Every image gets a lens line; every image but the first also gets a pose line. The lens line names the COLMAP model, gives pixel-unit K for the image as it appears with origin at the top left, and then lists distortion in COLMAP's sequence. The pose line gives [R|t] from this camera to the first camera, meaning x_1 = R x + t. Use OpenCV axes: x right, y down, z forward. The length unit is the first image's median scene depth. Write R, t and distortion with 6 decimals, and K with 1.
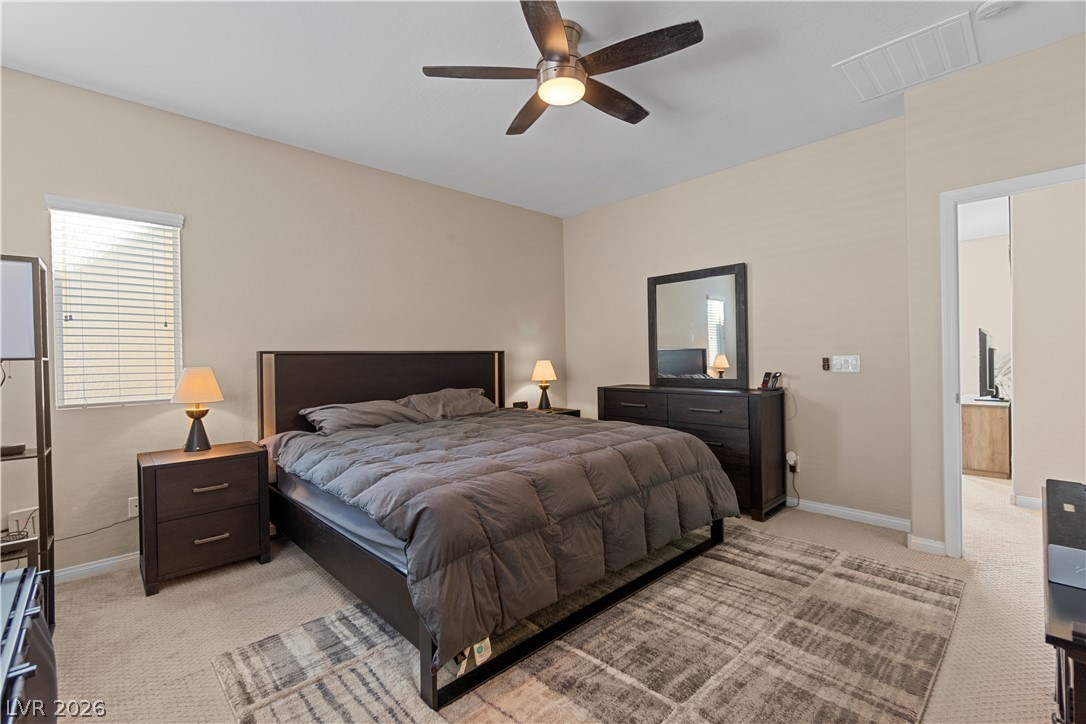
lens RADIAL K [[470.5, 0, 541.3], [0, 470.5, 357.4], [0, 0, 1]] dist [-0.004531, 0.000757]
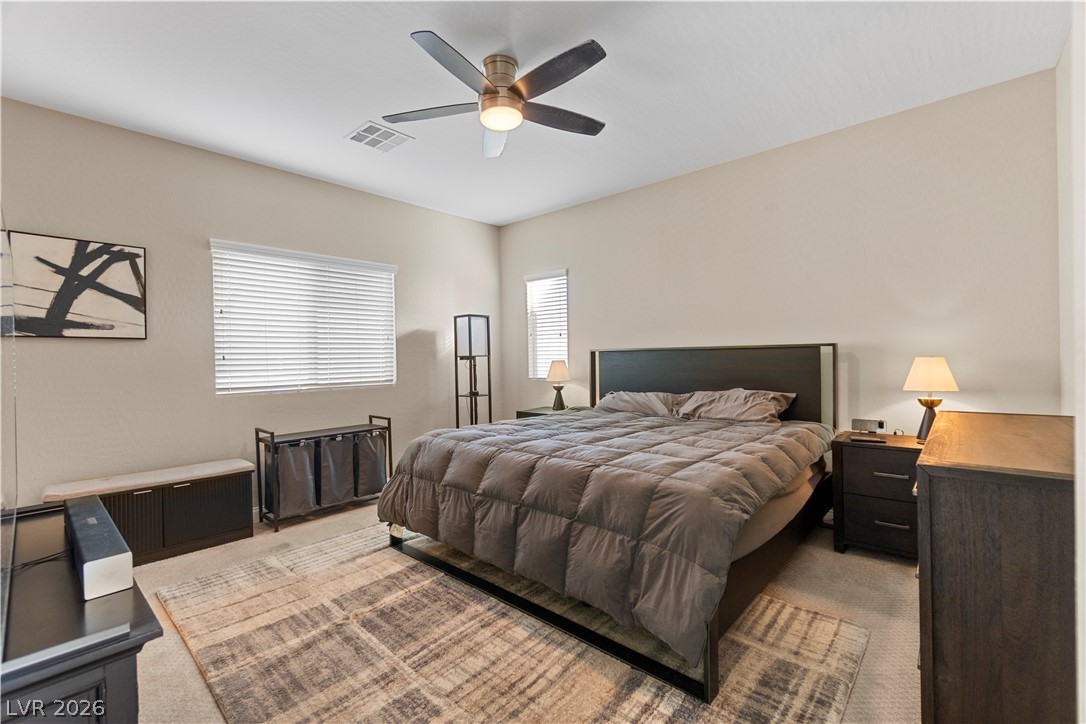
lens RADIAL K [[470.5, 0, 542.3], [0, 470.5, 361.8], [0, 0, 1]] dist [-0.004531, 0.000757]
pose [[0.084053, 0.025865, -0.996126, 0.949830], [0.017155, 0.999477, 0.027399, -0.020735], [0.996314, -0.019392, 0.083565, 0.815980]]
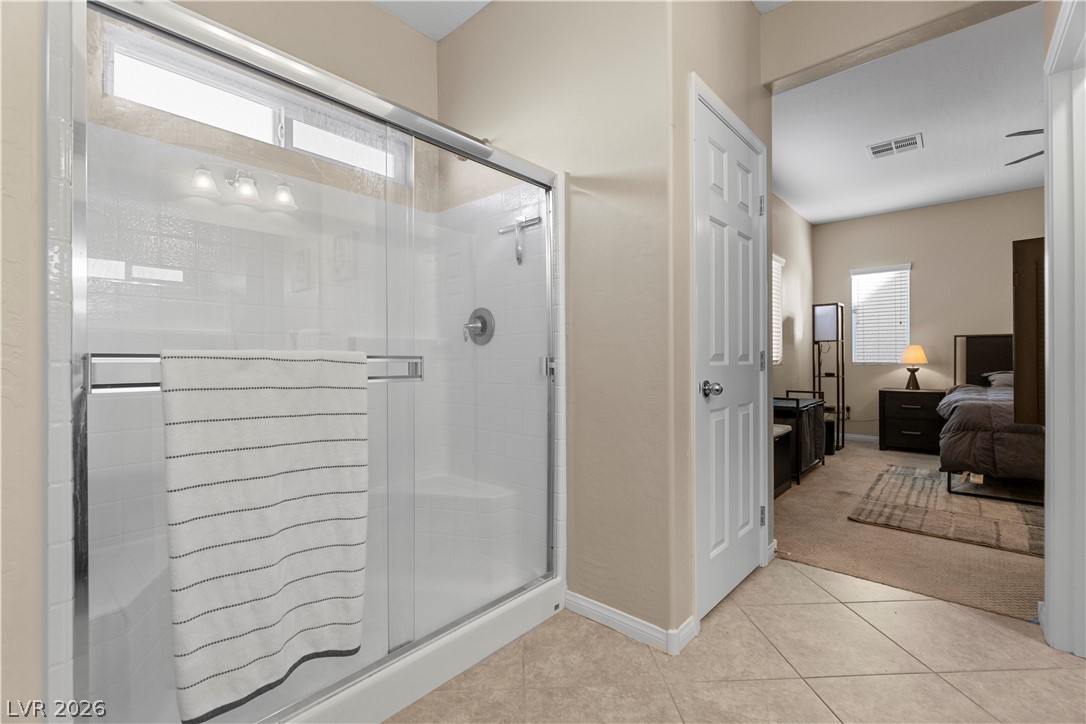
lens RADIAL K [[470.5, 0, 542.7], [0, 470.5, 363.0], [0, 0, 1]] dist [-0.004531, 0.000757]
pose [[0.084191, 0.026062, -0.996109, 1.018651], [0.005683, 0.999629, 0.026634, 0.034927], [0.996433, -0.007903, 0.084011, -0.635559]]
